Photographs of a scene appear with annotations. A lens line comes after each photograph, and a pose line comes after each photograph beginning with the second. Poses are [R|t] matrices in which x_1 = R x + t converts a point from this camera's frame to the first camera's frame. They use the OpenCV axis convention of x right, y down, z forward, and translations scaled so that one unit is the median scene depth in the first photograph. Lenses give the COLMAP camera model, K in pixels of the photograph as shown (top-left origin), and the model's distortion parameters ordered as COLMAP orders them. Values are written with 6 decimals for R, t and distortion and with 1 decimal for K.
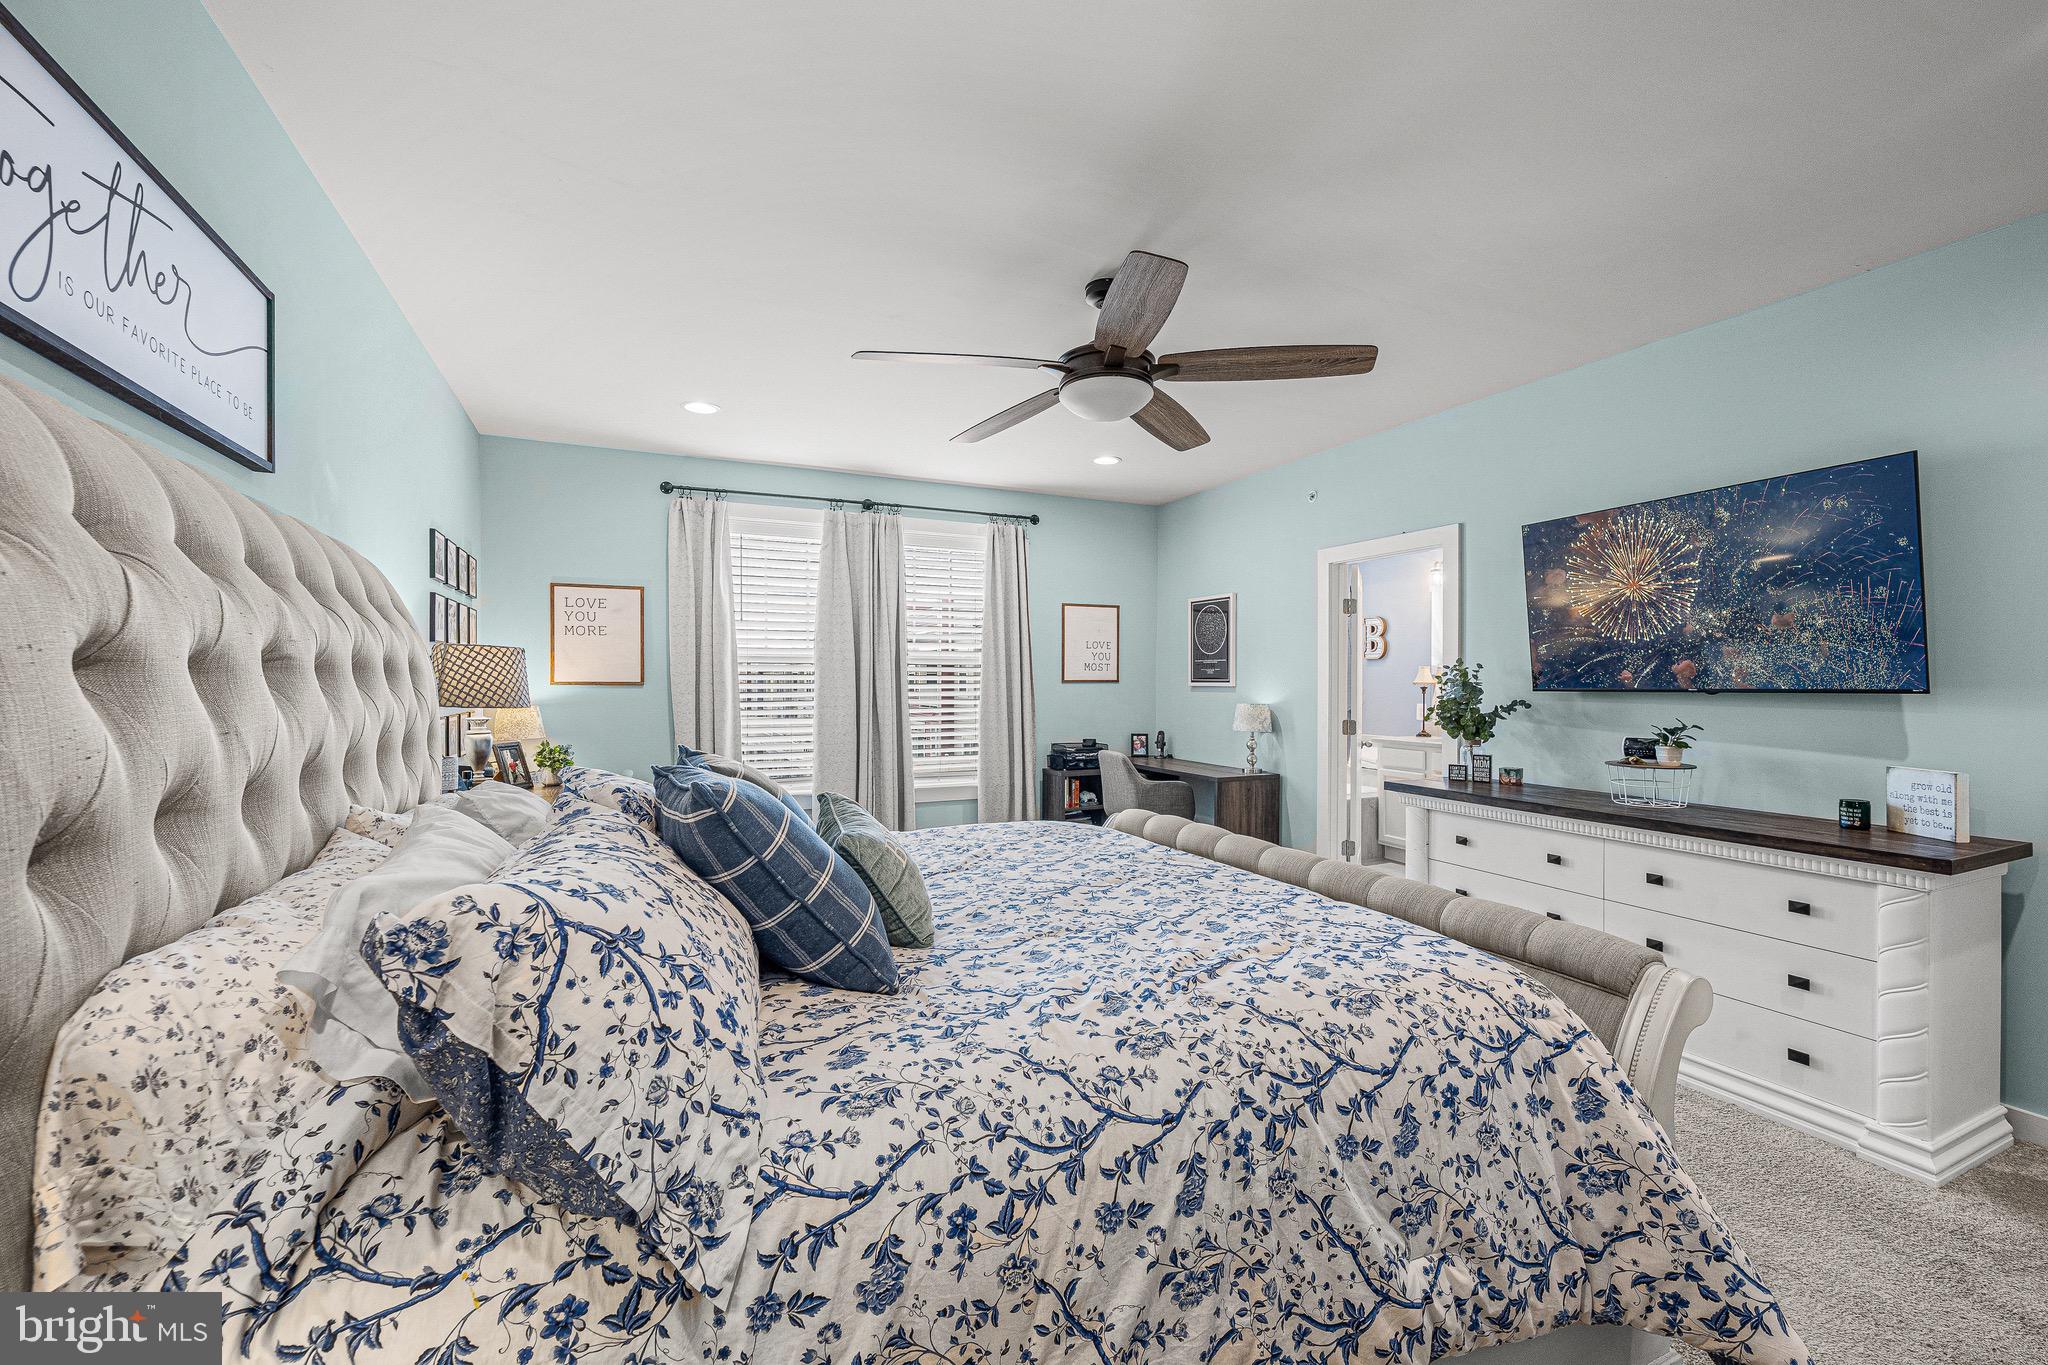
lens RADIAL K [[833.2, 0, 1018.3], [0, 833.2, 693.3], [0, 0, 1]] dist [0.000811, -0.000179]
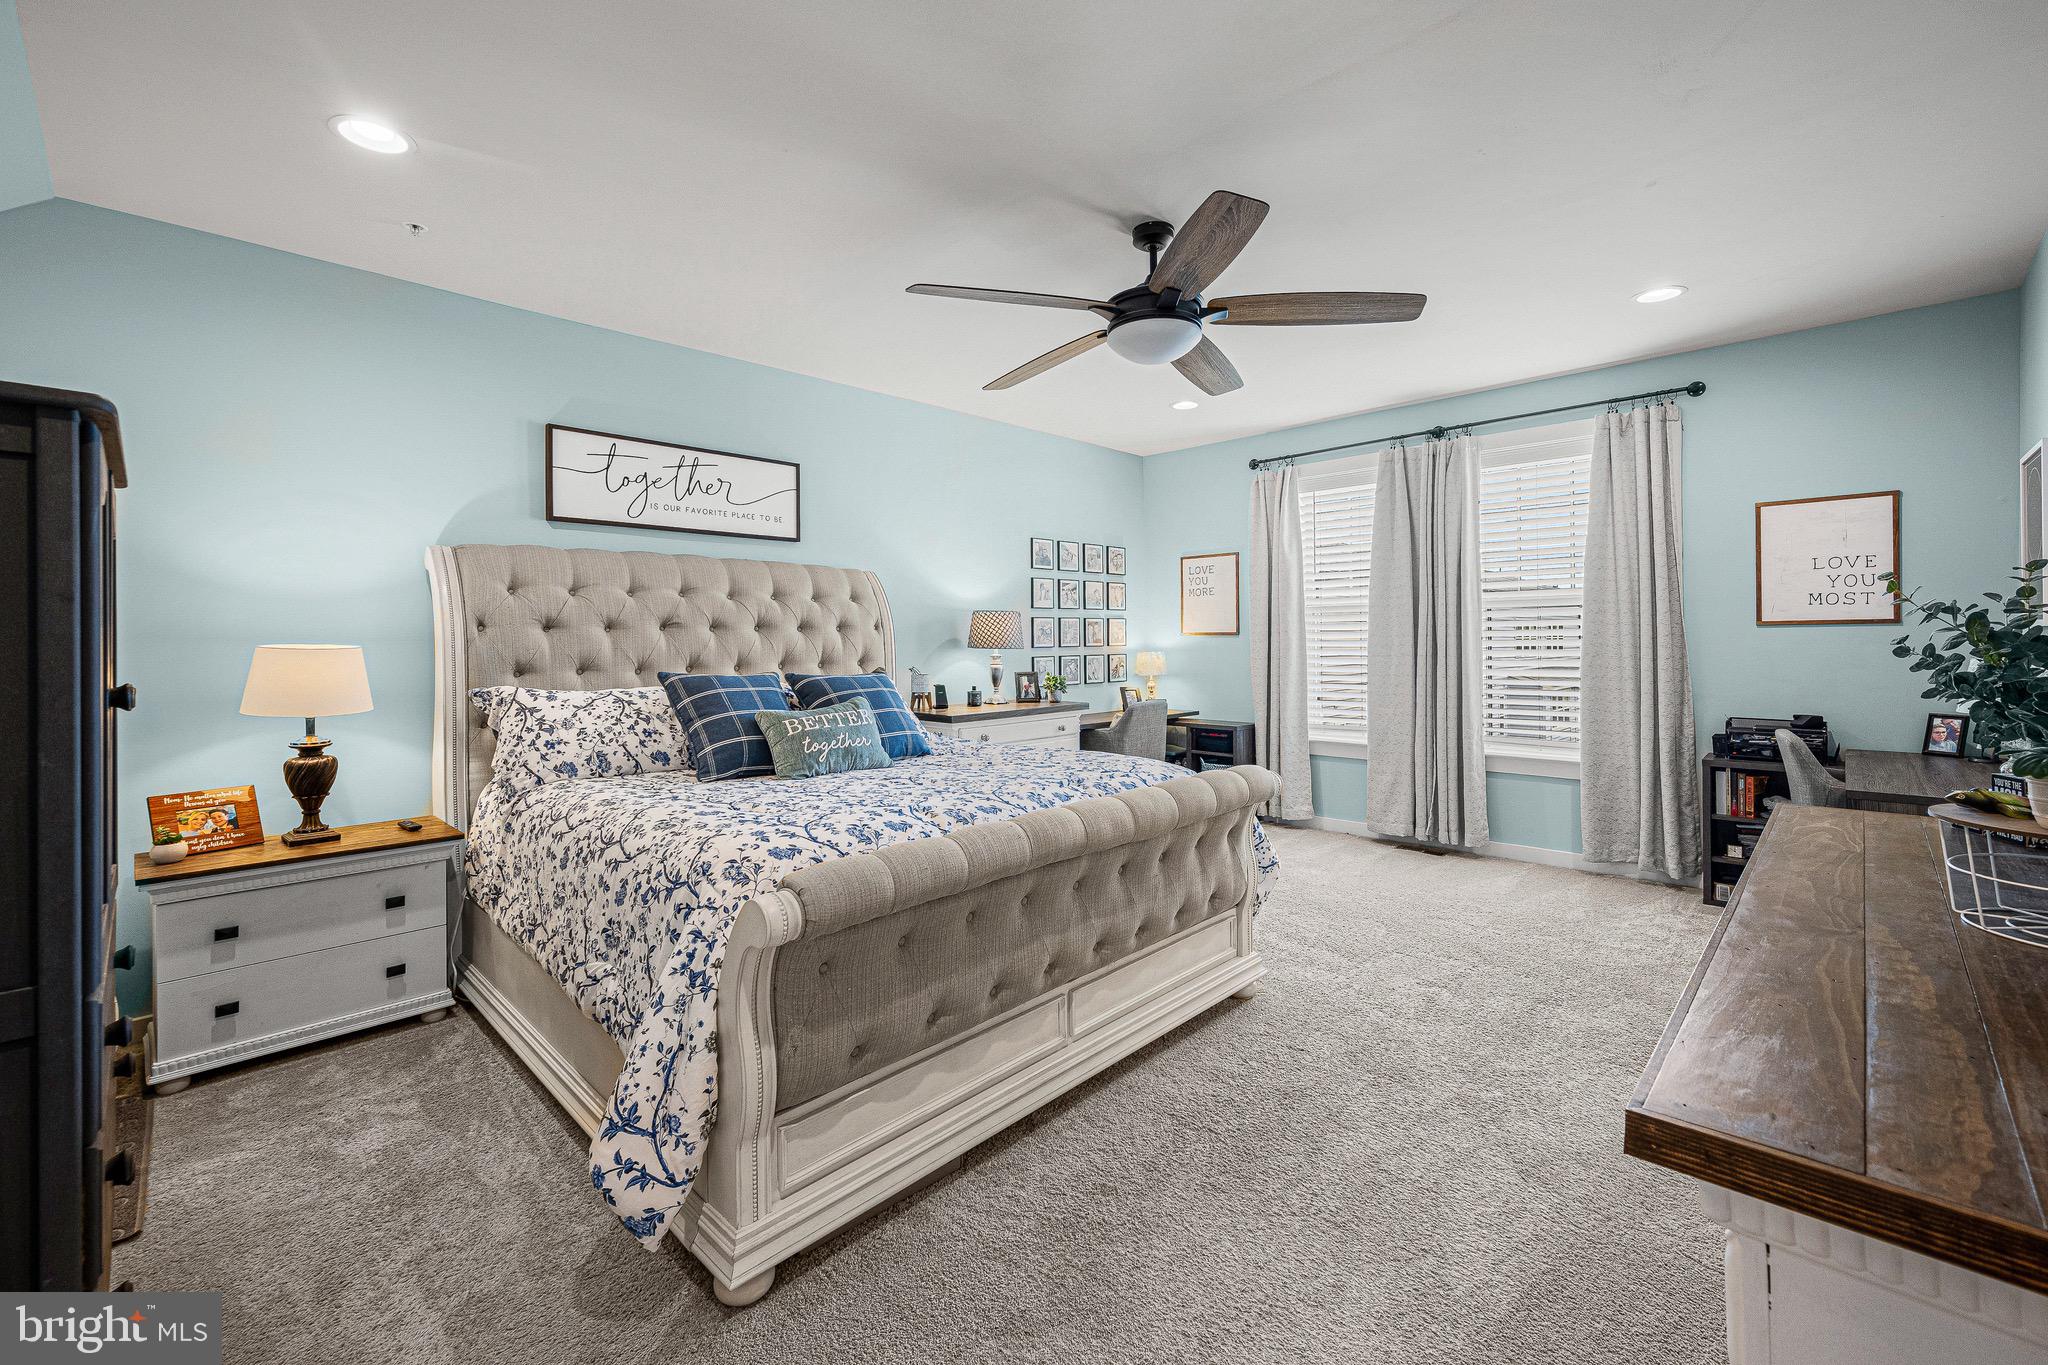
lens RADIAL K [[848.9, 0, 1025.0], [0, 848.9, 660.9], [0, 0, 1]] dist [0.001424, 0.000070]
pose [[0.365601, 0.019080, -0.930576, 0.522307], [-0.003912, 0.999813, 0.018963, 0.004967], [0.930764, -0.003293, 0.365607, 0.251954]]
